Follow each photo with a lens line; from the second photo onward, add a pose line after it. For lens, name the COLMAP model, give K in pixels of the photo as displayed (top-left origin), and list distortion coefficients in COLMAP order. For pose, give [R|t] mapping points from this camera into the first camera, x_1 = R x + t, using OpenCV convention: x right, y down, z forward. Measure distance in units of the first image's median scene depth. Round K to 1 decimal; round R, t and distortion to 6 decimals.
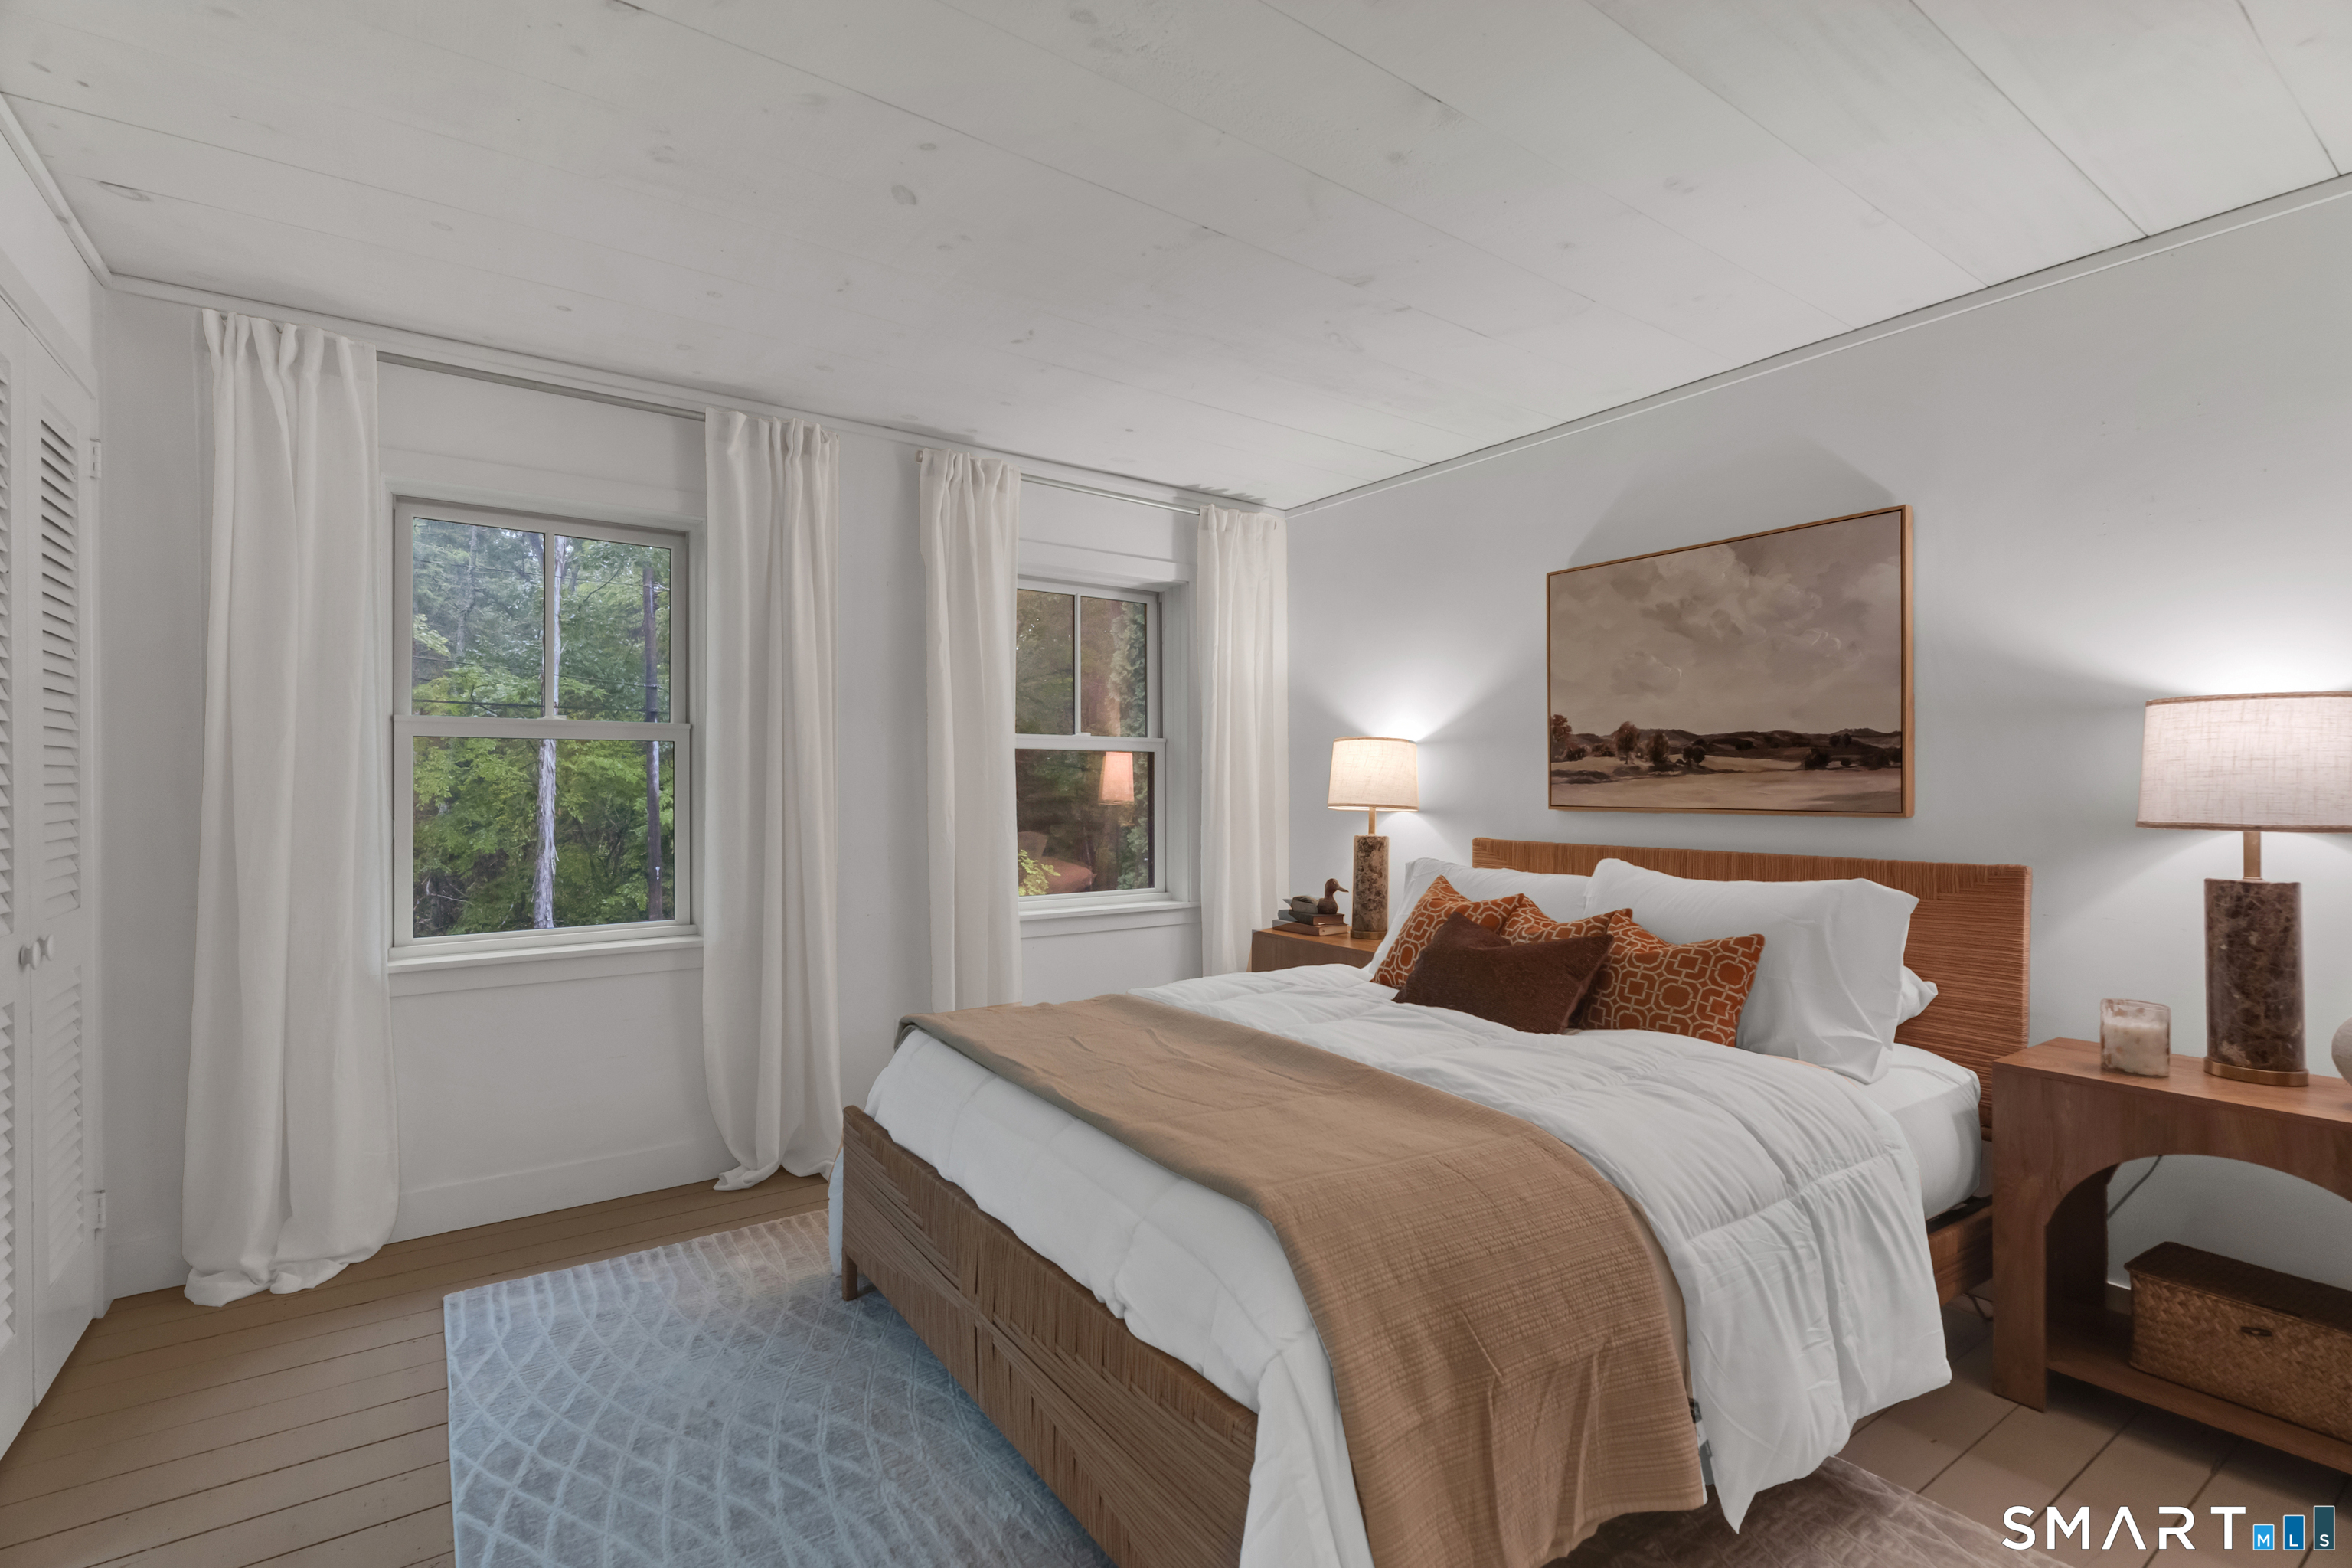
lens RADIAL K [[1056.0, 0, 1191.6], [0, 1056.0, 760.0], [0, 0, 1]] dist [0.001502, 0.000483]
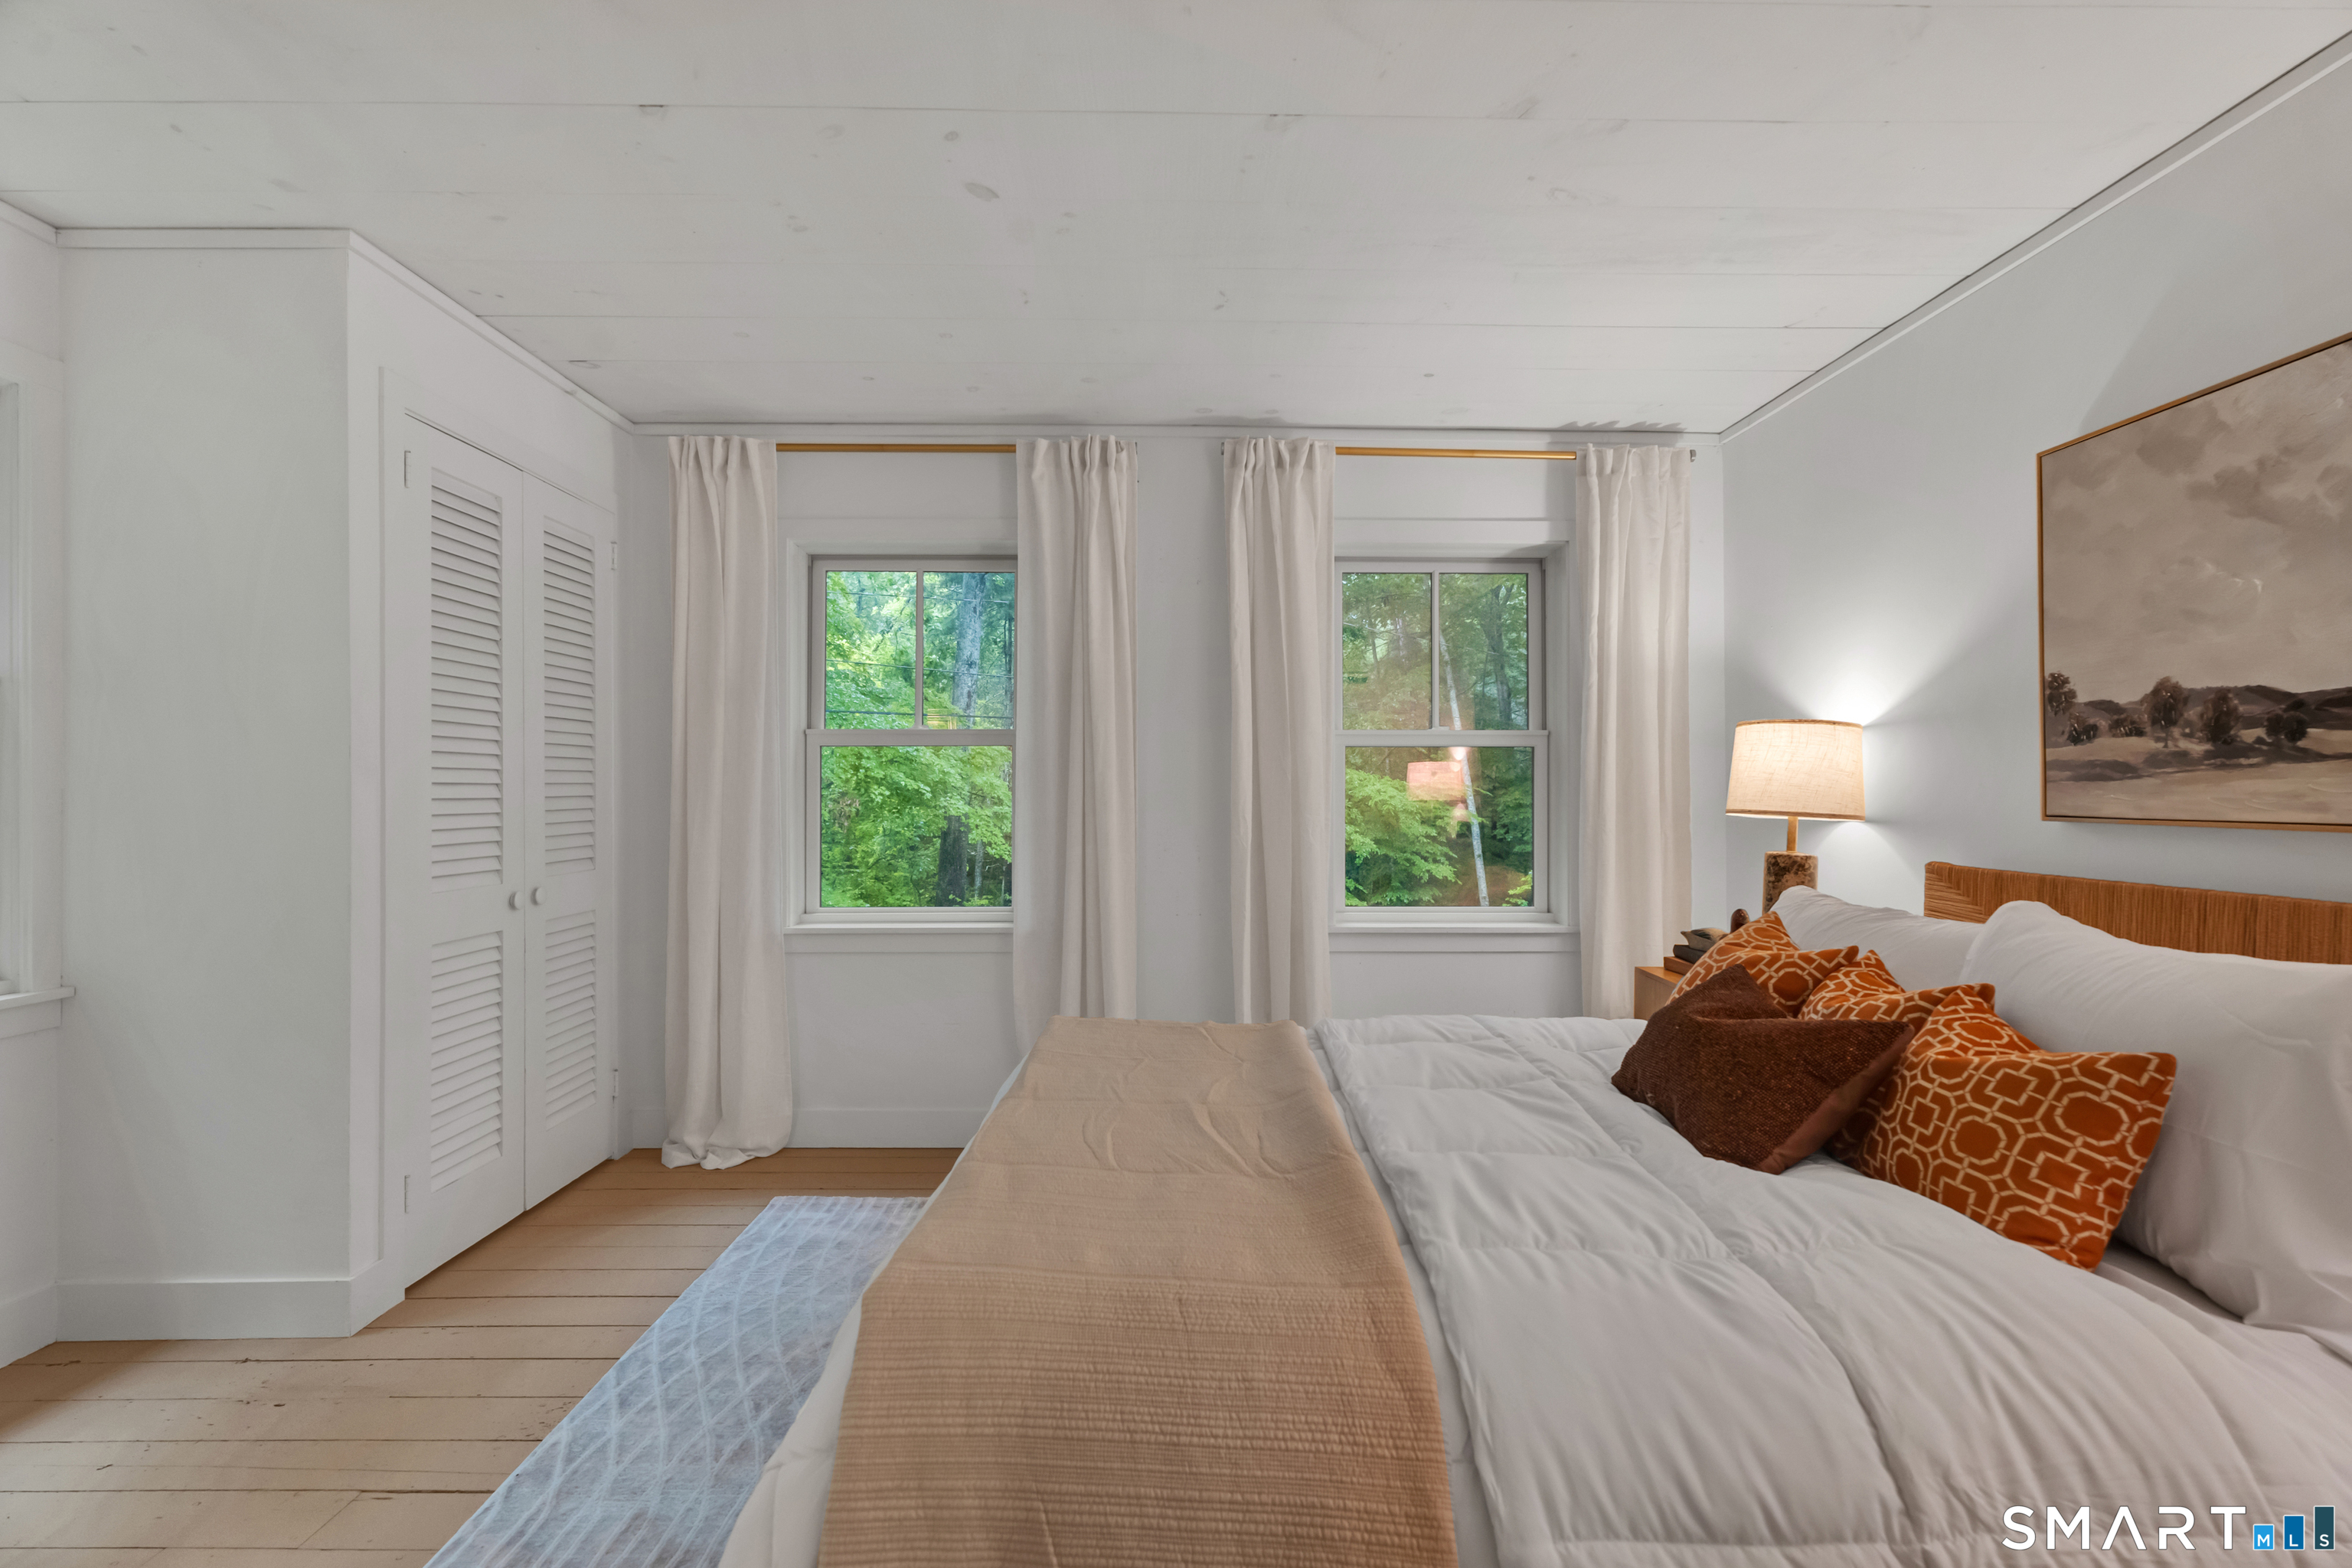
lens RADIAL K [[1069.0, 0, 1185.4], [0, 1069.0, 764.5], [0, 0, 1]] dist [0.003484, 0.000107]
pose [[0.822607, -0.012696, -0.568469, 0.311449], [0.012677, 0.999912, -0.003987, 0.009169], [0.568470, -0.003927, 0.822695, 0.188207]]
